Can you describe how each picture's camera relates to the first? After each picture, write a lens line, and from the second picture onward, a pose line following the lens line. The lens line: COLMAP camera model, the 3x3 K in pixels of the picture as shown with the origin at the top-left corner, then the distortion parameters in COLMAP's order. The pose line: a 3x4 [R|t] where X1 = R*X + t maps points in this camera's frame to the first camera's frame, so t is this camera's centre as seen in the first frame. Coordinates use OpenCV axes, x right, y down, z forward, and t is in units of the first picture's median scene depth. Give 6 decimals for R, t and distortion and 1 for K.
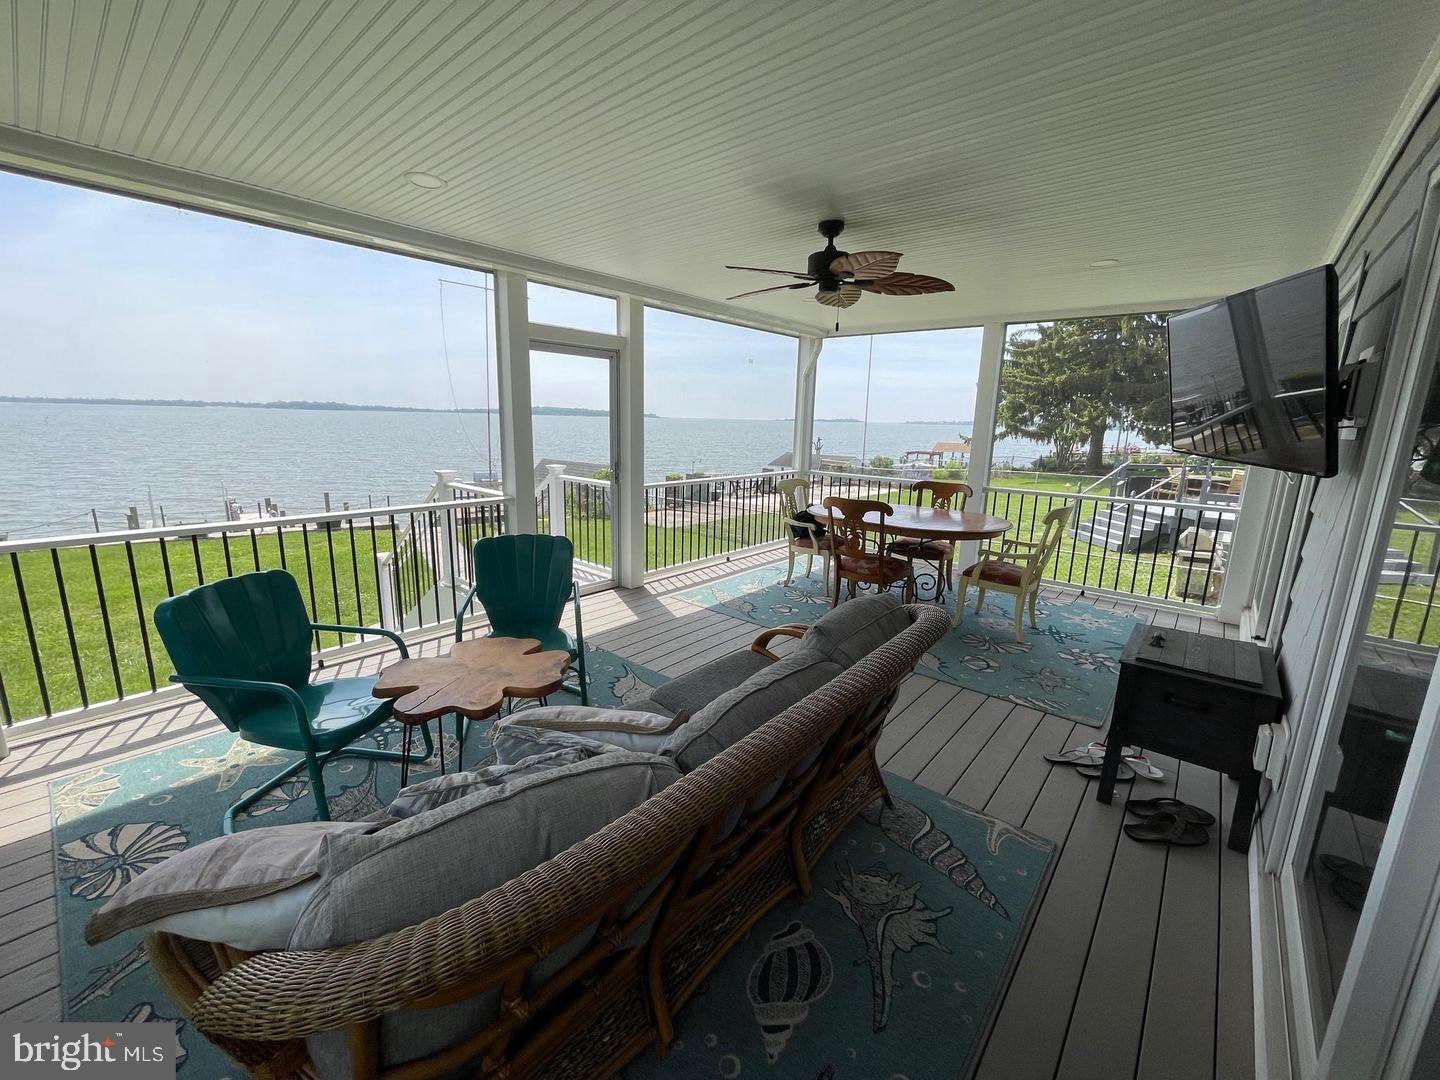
lens RADIAL K [[582.6, 0, 715.8], [0, 582.6, 543.7], [0, 0, 1]] dist [0.002773, 0.000503]
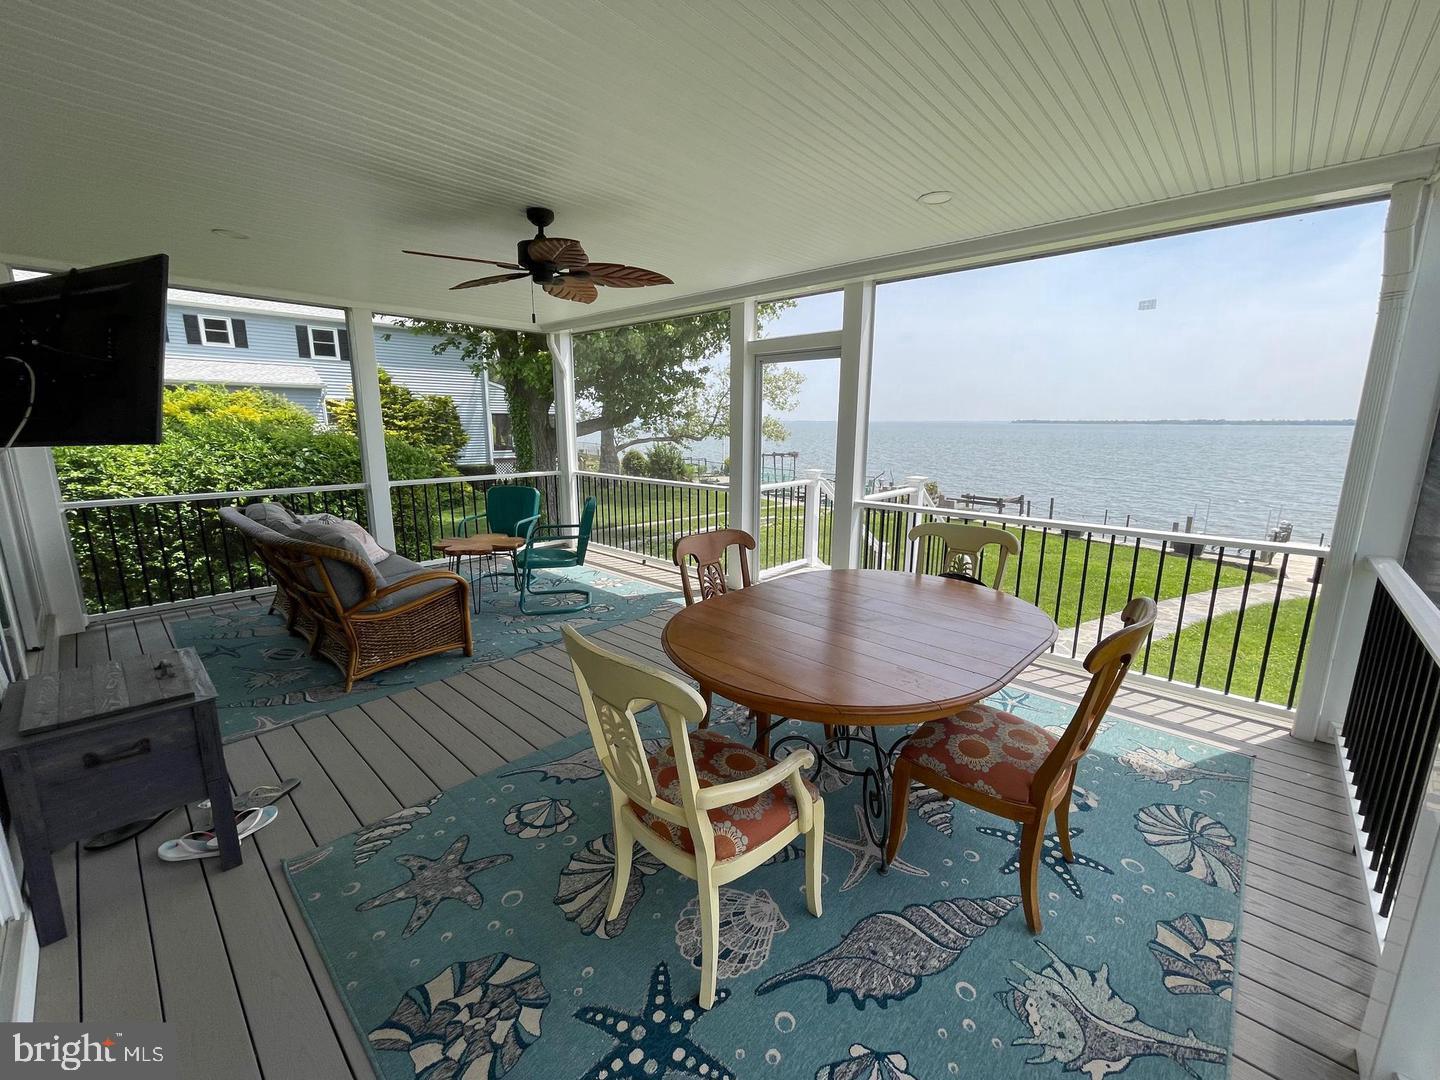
lens RADIAL K [[582.6, 0, 711.9], [0, 582.6, 533.3], [0, 0, 1]] dist [0.002773, 0.000503]
pose [[-0.043569, 0.168883, -0.984673, 0.765921], [-0.209355, 0.962182, 0.174288, -0.168804], [0.976869, 0.213739, -0.006565, 0.867369]]
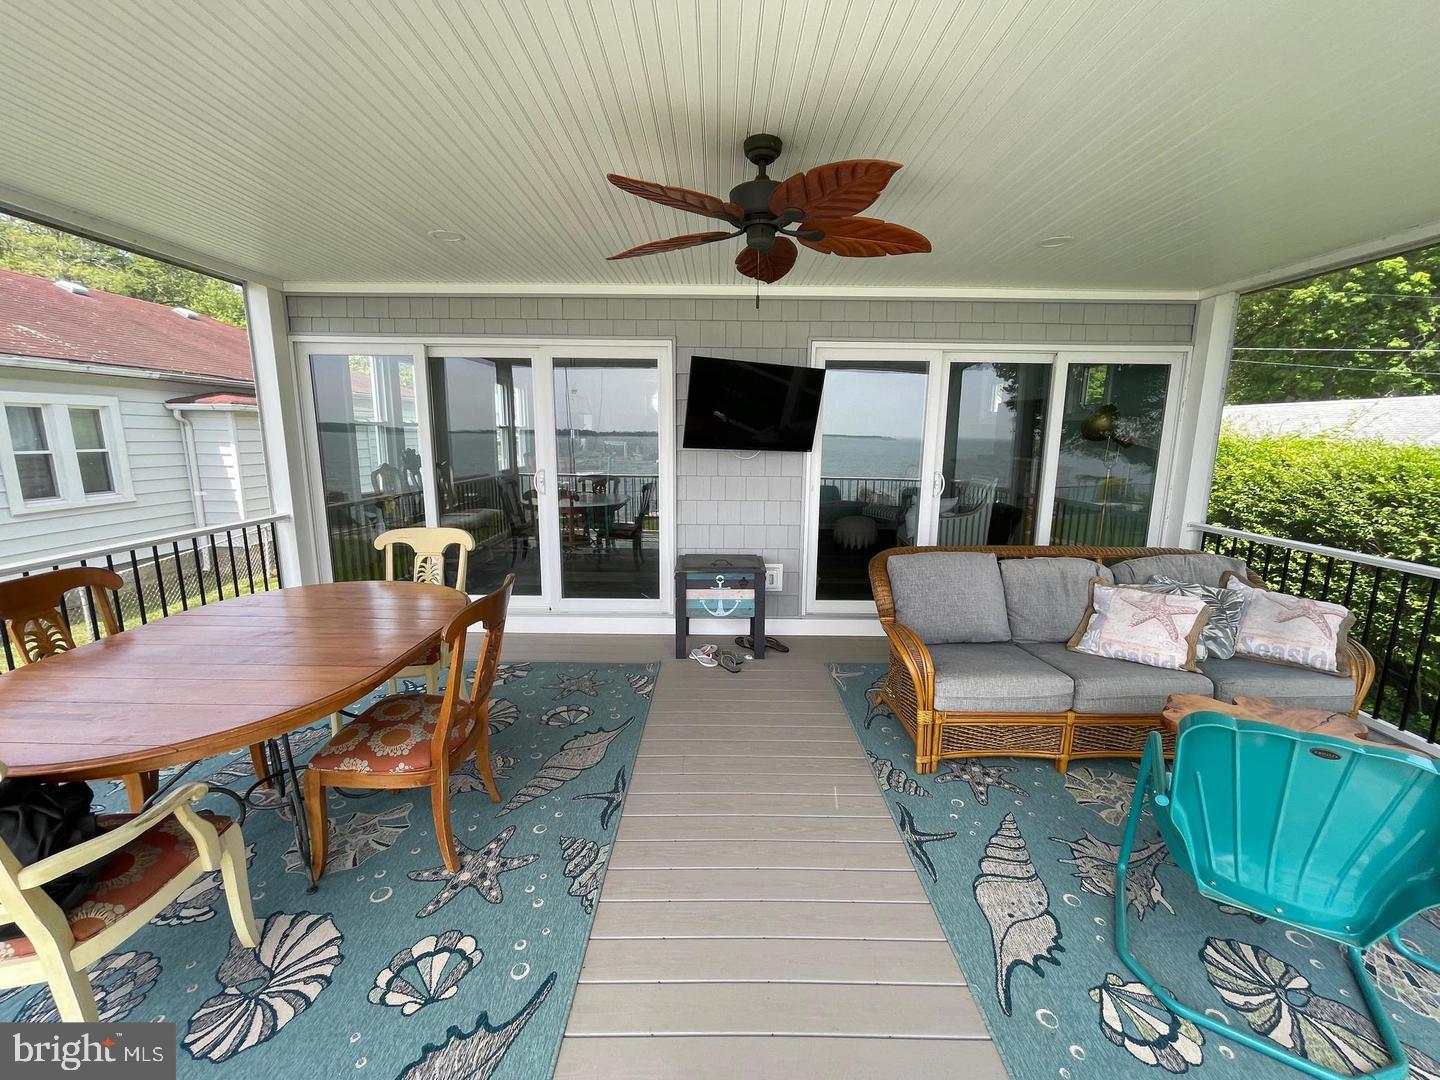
lens RADIAL K [[582.6, 0, 718.3], [0, 582.6, 536.9], [0, 0, 1]] dist [0.002773, 0.000503]
pose [[-0.660651, -0.159635, 0.733524, -0.210436], [0.129722, 0.938152, 0.321003, -0.217656], [-0.739400, 0.307225, -0.599083, 0.984431]]
